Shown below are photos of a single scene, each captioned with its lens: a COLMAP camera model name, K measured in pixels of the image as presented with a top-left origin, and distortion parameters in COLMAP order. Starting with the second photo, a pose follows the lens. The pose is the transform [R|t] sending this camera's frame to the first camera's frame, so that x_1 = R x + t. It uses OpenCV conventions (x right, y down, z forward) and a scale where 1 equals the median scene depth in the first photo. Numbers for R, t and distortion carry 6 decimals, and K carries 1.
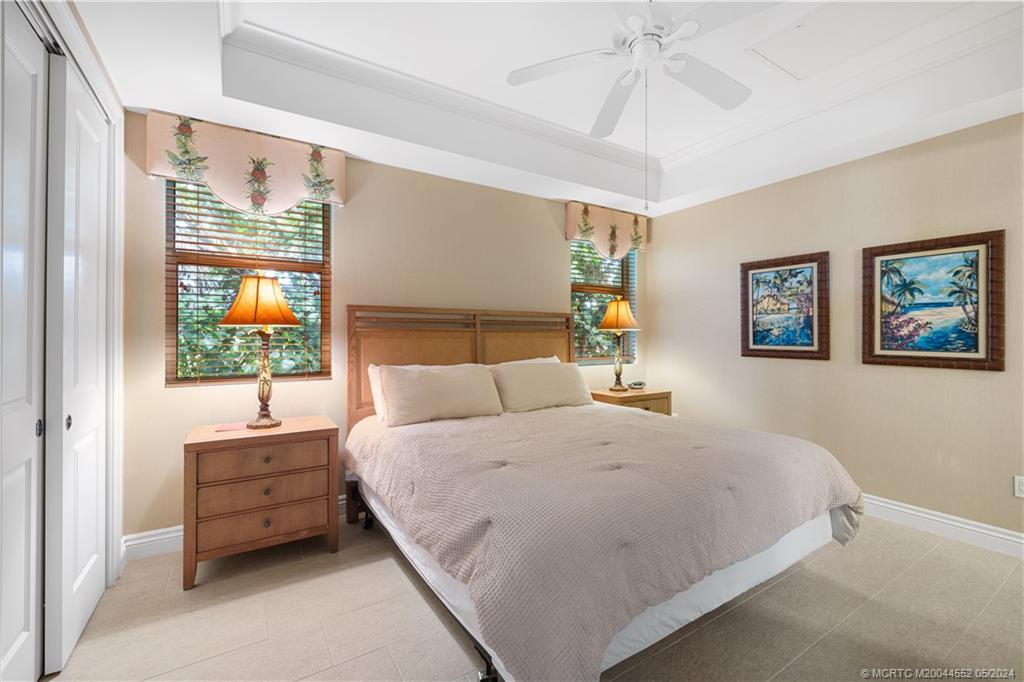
lens RADIAL K [[430.8, 0, 516.7], [0, 430.8, 336.1], [0, 0, 1]] dist [0.000268, 0.000045]
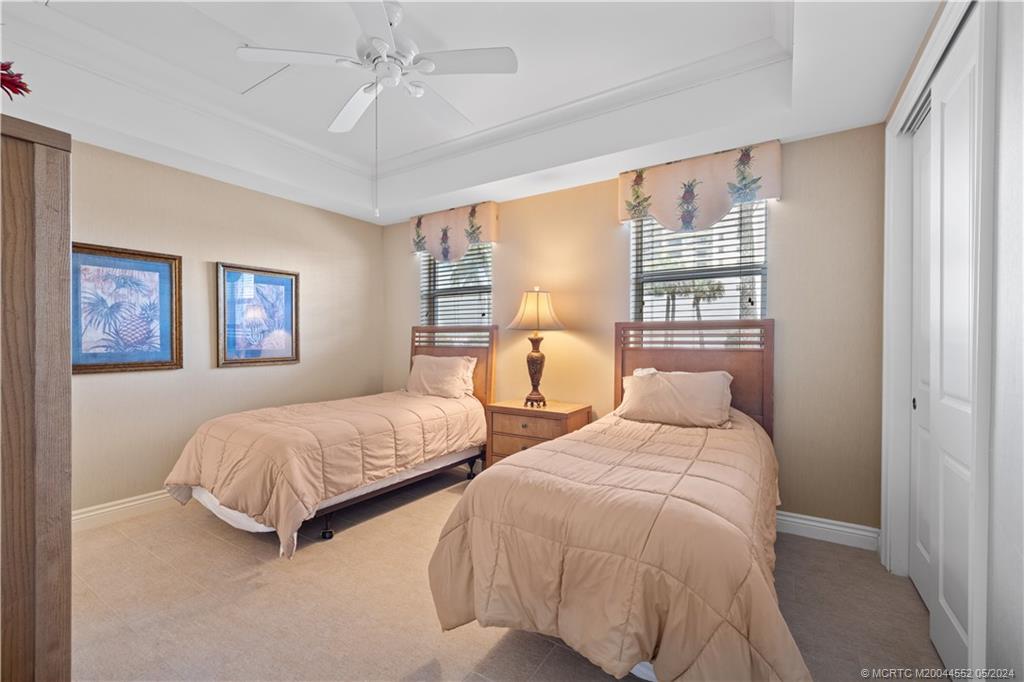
lens RADIAL K [[425.0, 0, 536.1], [0, 425.0, 341.6], [0, 0, 1]] dist [-0.000852, -0.000052]
pose [[0.451824, 0.003625, -0.892100, 0.548987], [0.001979, 0.999985, 0.005065, 0.000531], [0.892105, -0.004054, 0.451810, 0.343201]]
